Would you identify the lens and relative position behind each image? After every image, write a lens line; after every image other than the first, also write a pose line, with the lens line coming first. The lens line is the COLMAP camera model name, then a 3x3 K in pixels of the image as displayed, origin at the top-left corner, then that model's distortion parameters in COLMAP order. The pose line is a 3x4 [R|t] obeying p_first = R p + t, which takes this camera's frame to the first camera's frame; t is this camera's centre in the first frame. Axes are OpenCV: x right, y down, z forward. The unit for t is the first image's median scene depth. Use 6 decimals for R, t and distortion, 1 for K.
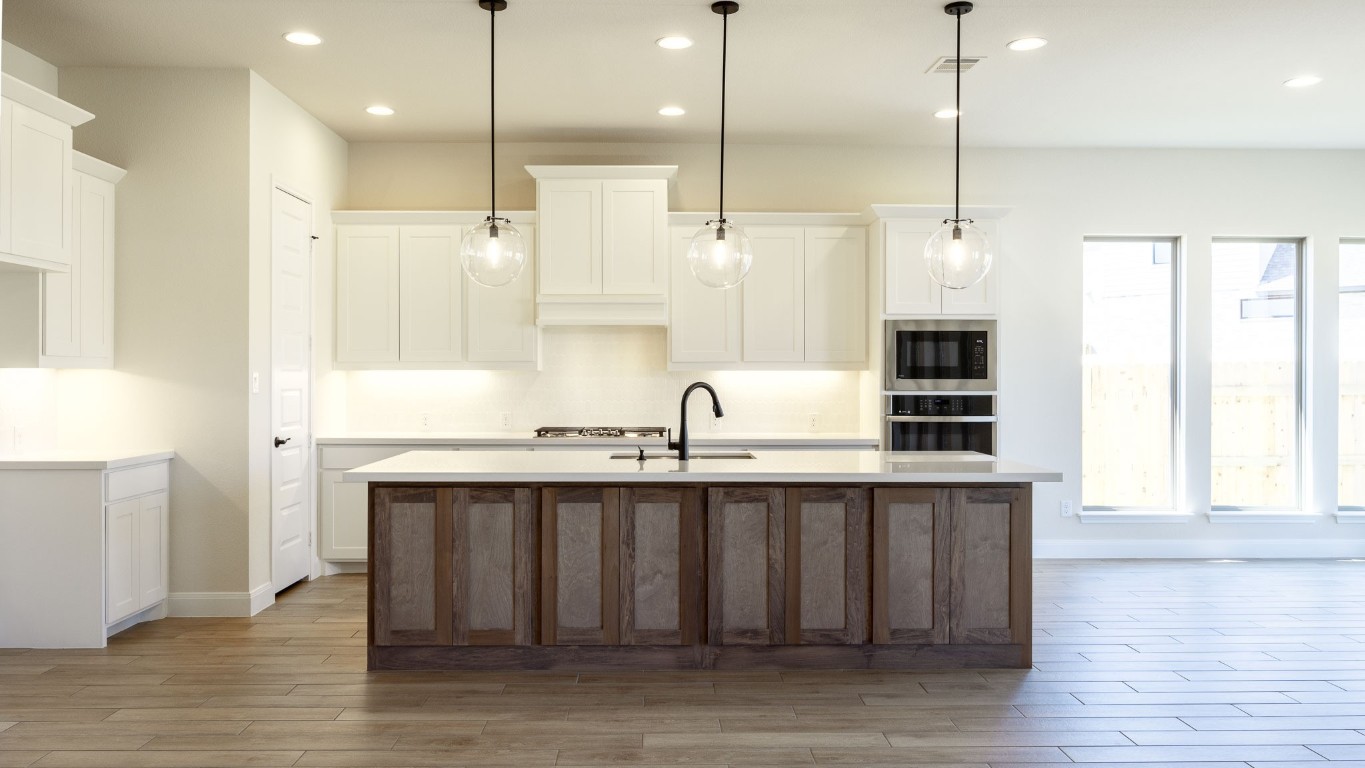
lens RADIAL K [[1008.9, 0, 682.5], [0, 1008.9, 384.0], [0, 0, 1]] dist [-0.003738, -0.002203]
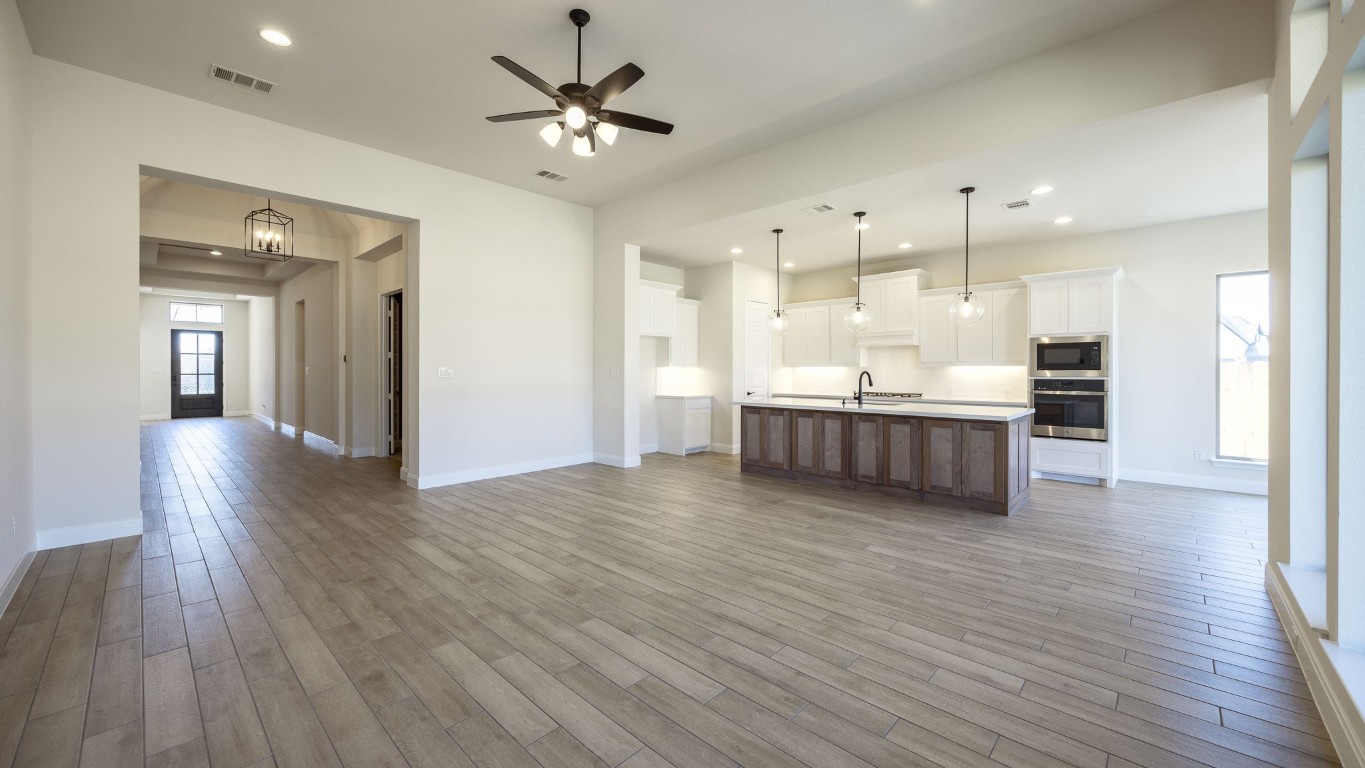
lens RADIAL K [[519.8, 0, 686.5], [0, 519.8, 373.5], [0, 0, 1]] dist [-0.000287, 0.000058]
pose [[0.712268, 0.003032, -0.701901, 0.613049], [-0.004714, 0.999989, -0.000464, 0.006771], [0.701892, 0.003639, 0.712274, -0.163906]]
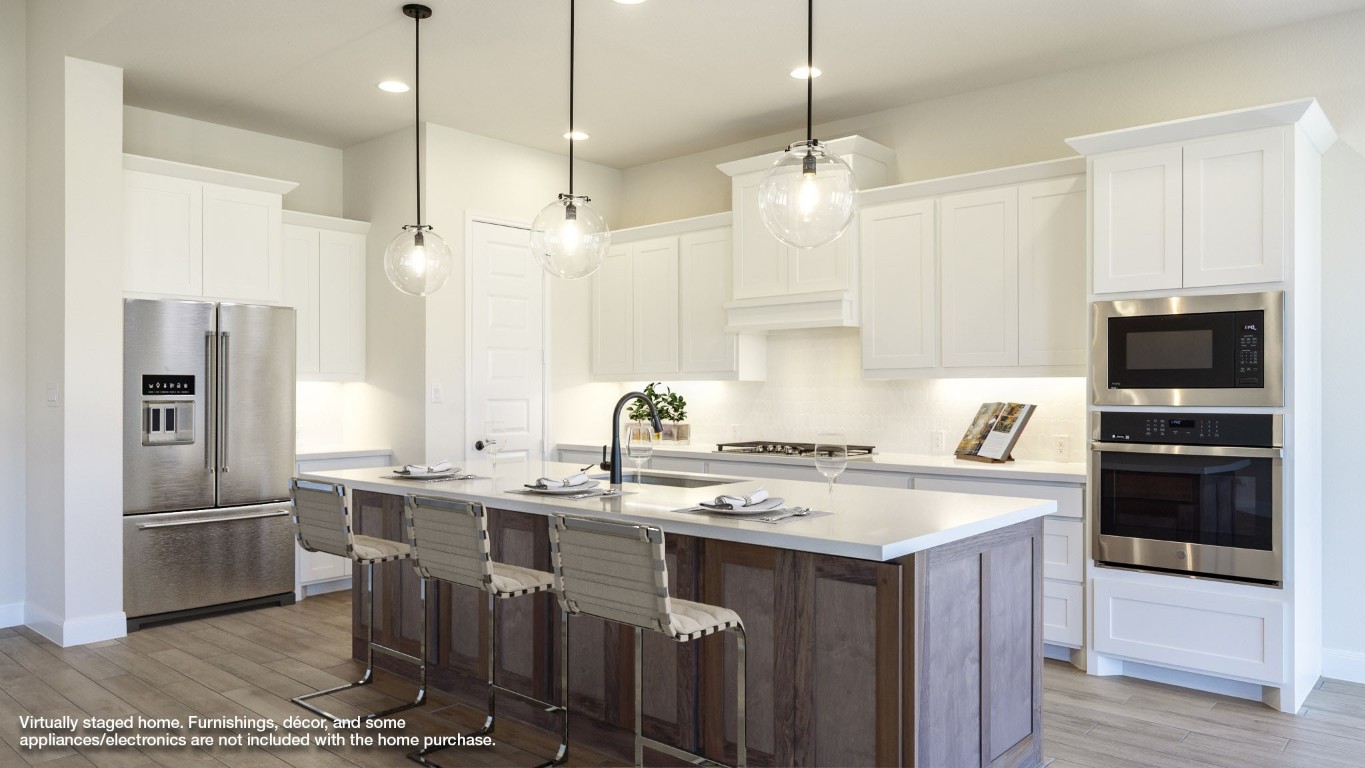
lens RADIAL K [[937.6, 0, 682.9], [0, 937.6, 388.8], [0, 0, 1]] dist [-0.004753, -0.000197]
pose [[0.734547, -0.002503, -0.678553, 0.628040], [-0.003620, 0.999965, -0.007608, 0.001740], [0.678548, 0.008045, 0.734512, 0.496187]]
